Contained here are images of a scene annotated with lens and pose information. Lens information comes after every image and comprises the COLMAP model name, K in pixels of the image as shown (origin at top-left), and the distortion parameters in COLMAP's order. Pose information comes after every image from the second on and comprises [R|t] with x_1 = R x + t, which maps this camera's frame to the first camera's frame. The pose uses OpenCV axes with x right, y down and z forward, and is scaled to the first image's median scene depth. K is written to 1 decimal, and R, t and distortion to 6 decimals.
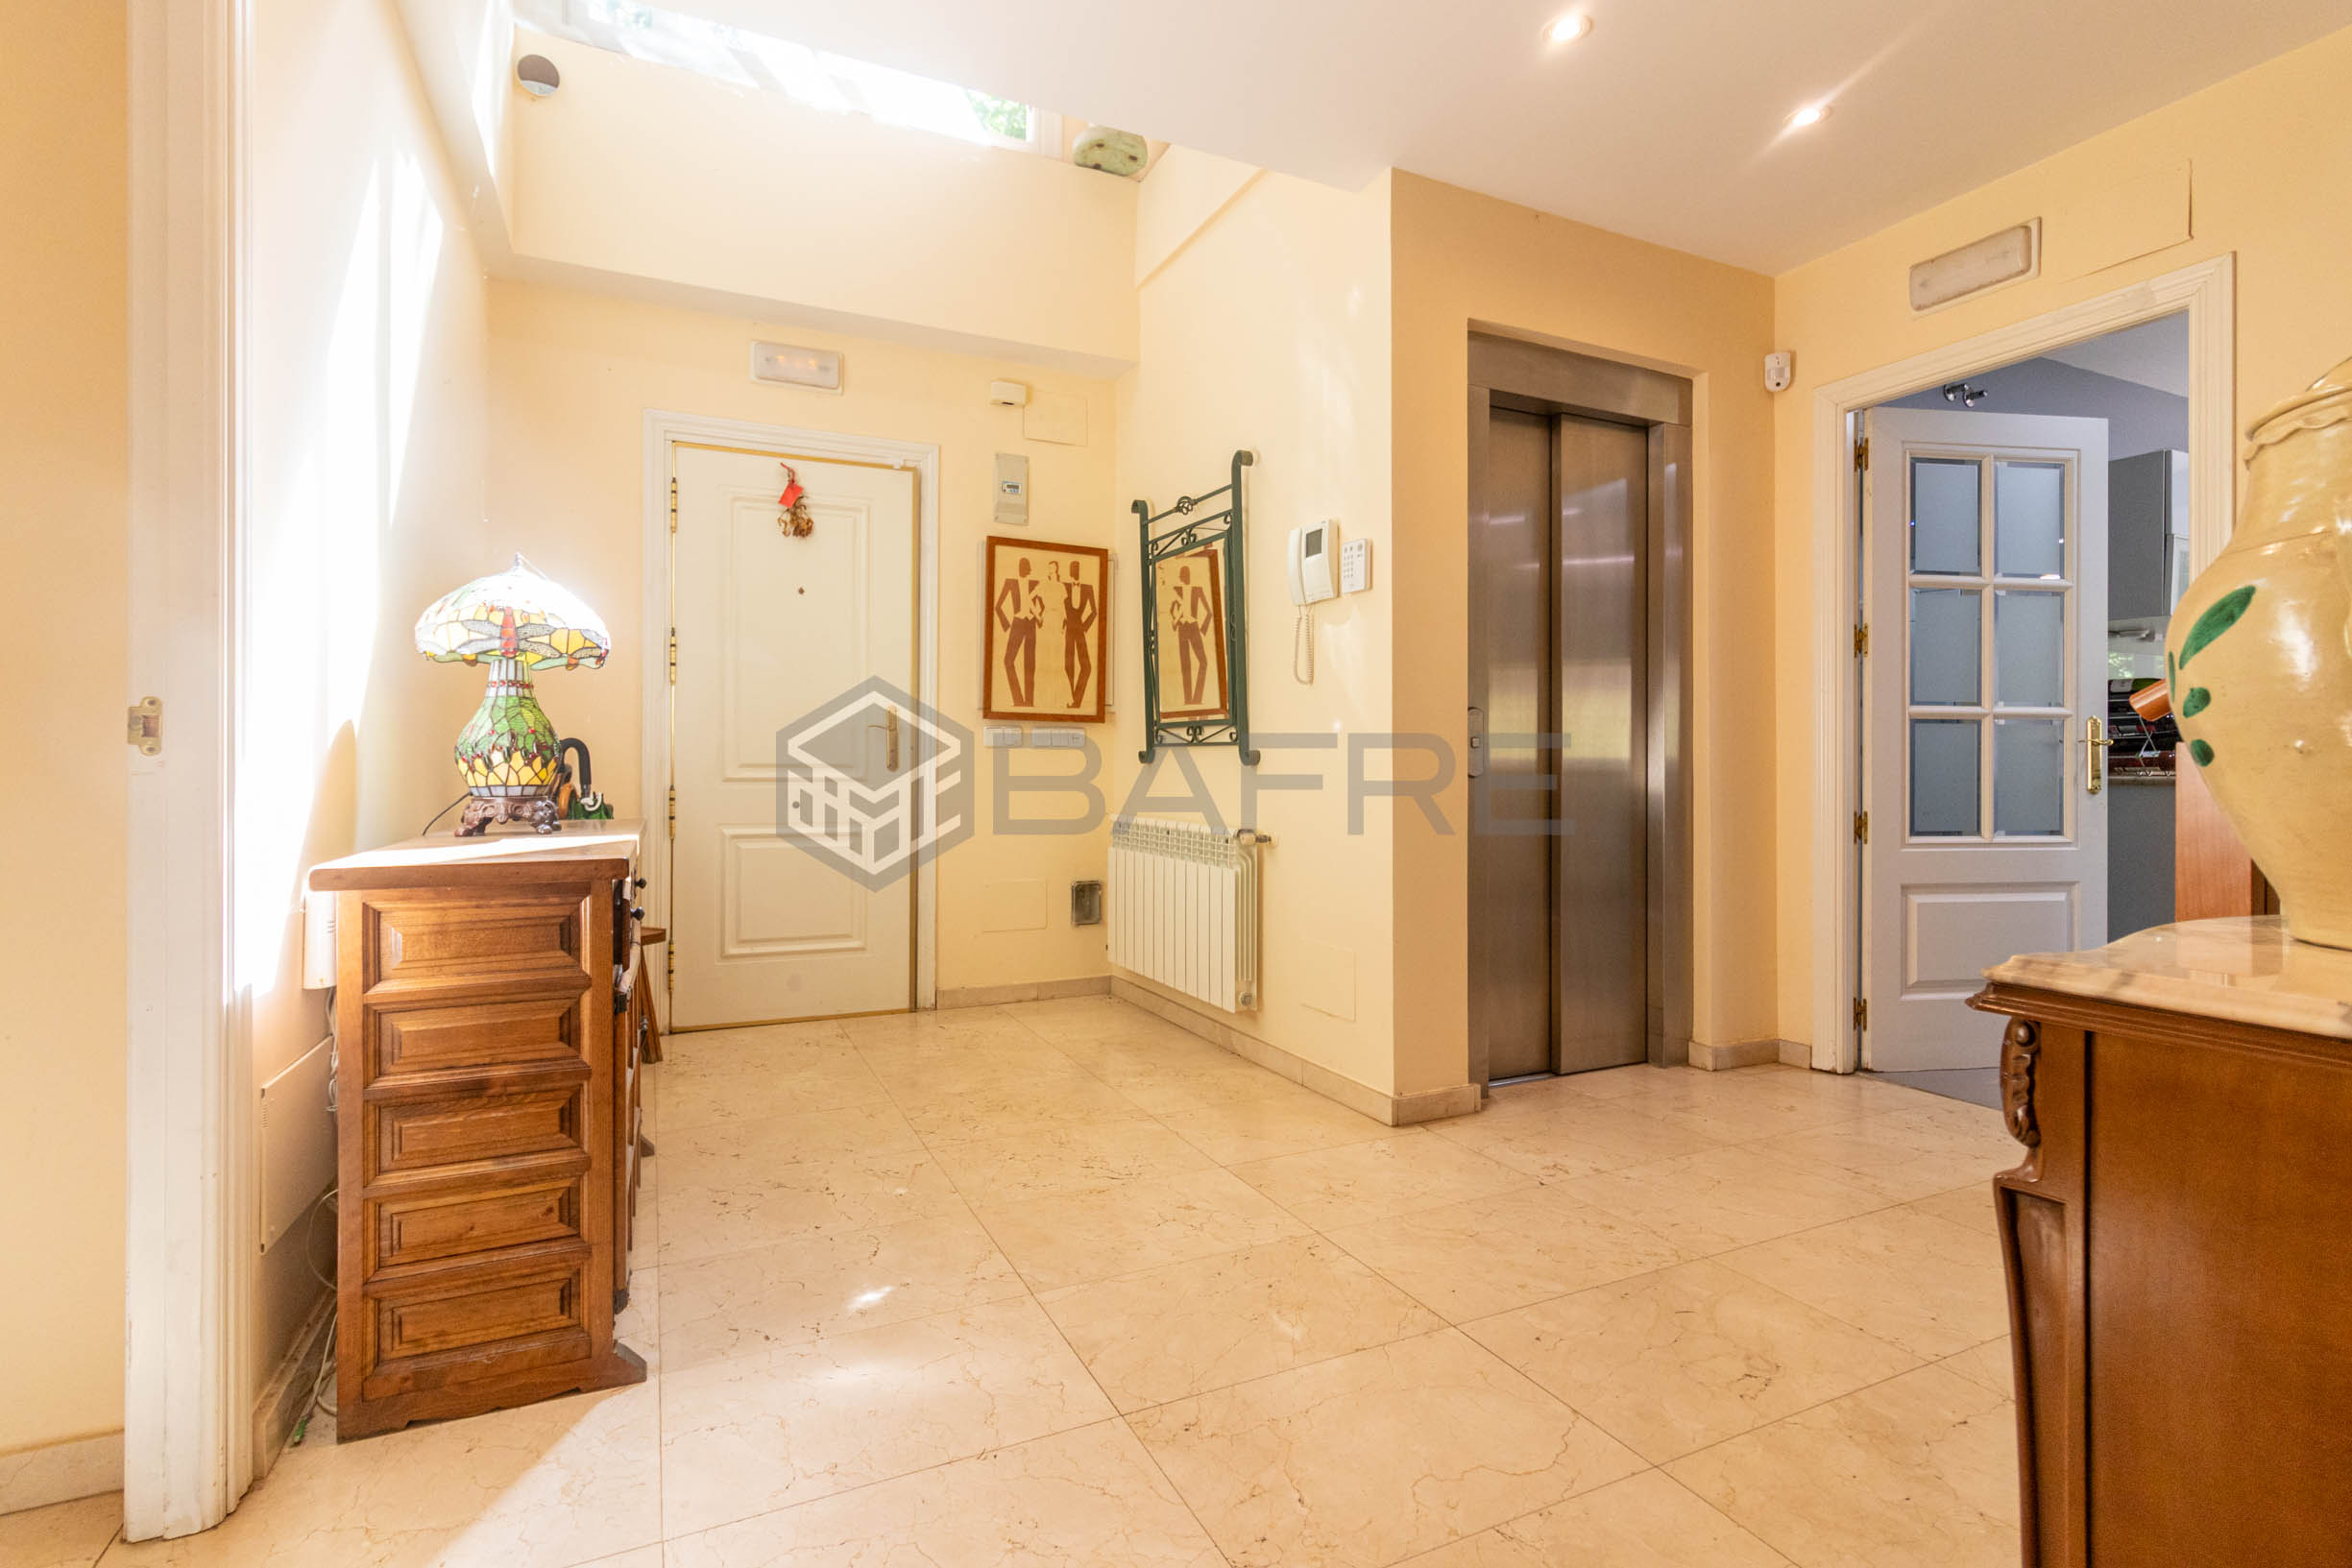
lens RADIAL K [[1112.3, 0, 1162.3], [0, 1112.3, 777.6], [0, 0, 1]] dist [0.012389, 0.000962]
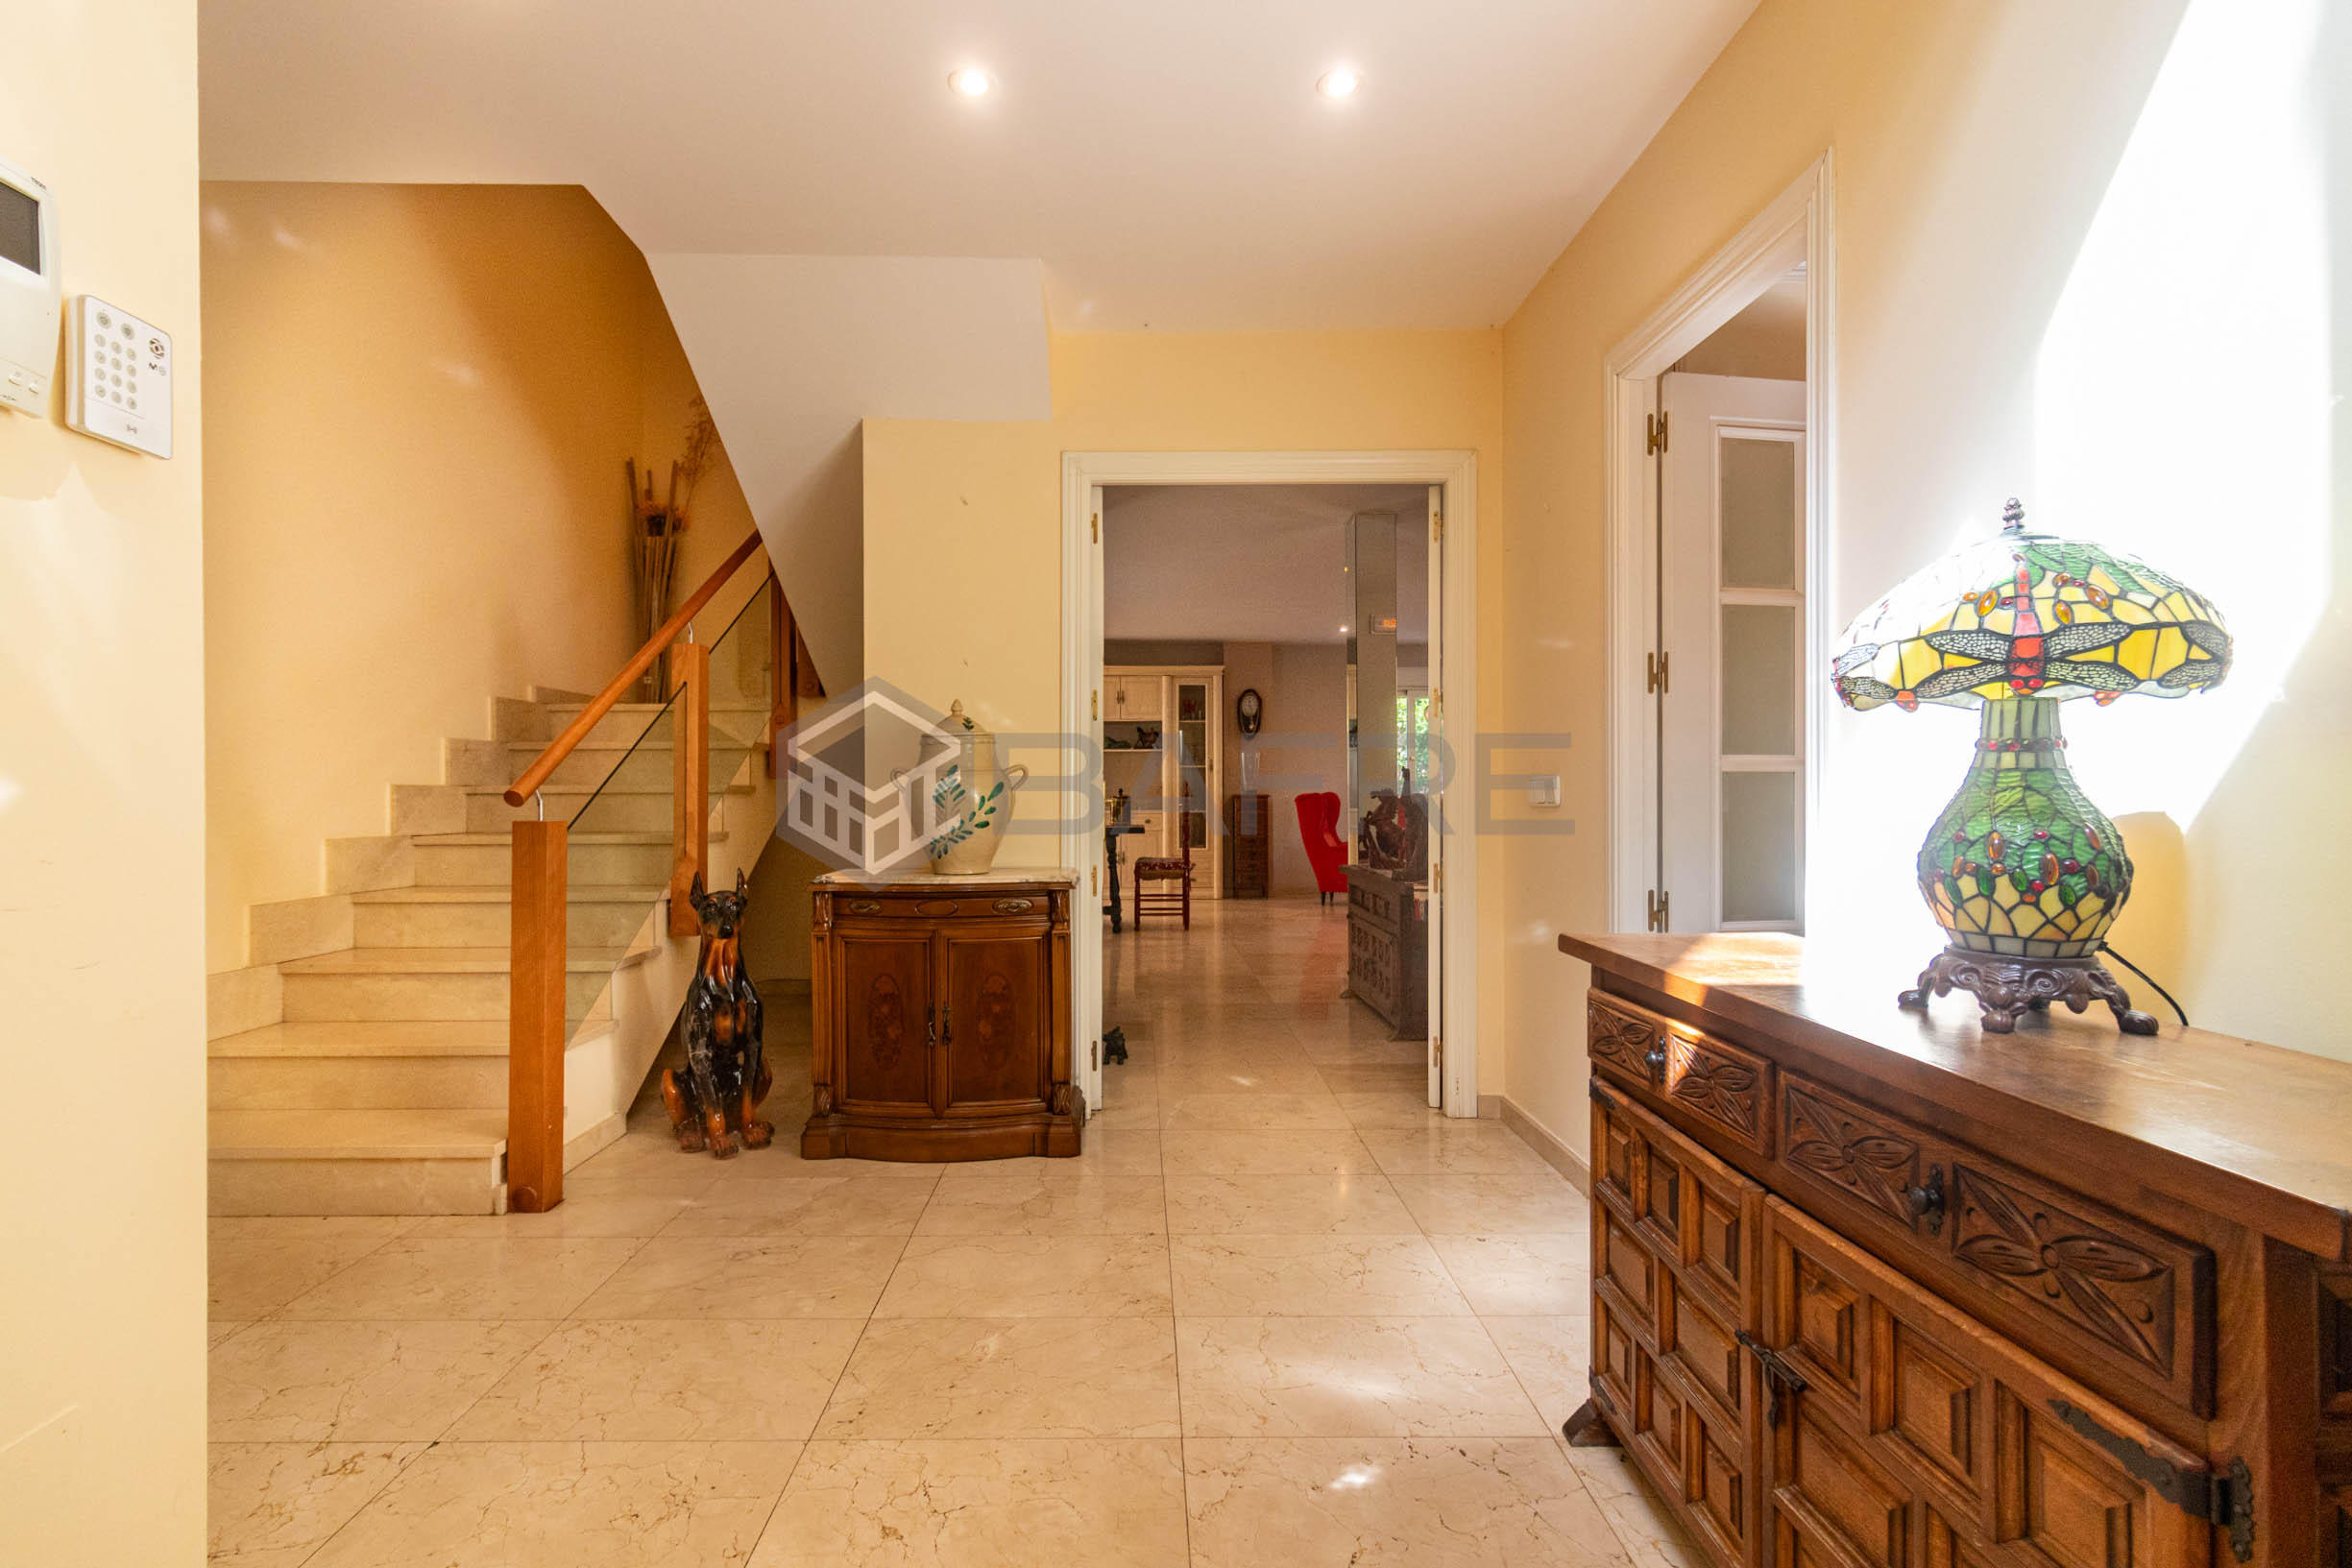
lens RADIAL K [[1112.3, 0, 1162.1], [0, 1112.3, 778.4], [0, 0, 1]] dist [0.012389, 0.000962]
pose [[-0.913700, -0.000013, 0.406390, -0.435293], [0.001645, 0.999992, 0.003731, -0.073600], [-0.406387, 0.004077, -0.913692, 1.692095]]
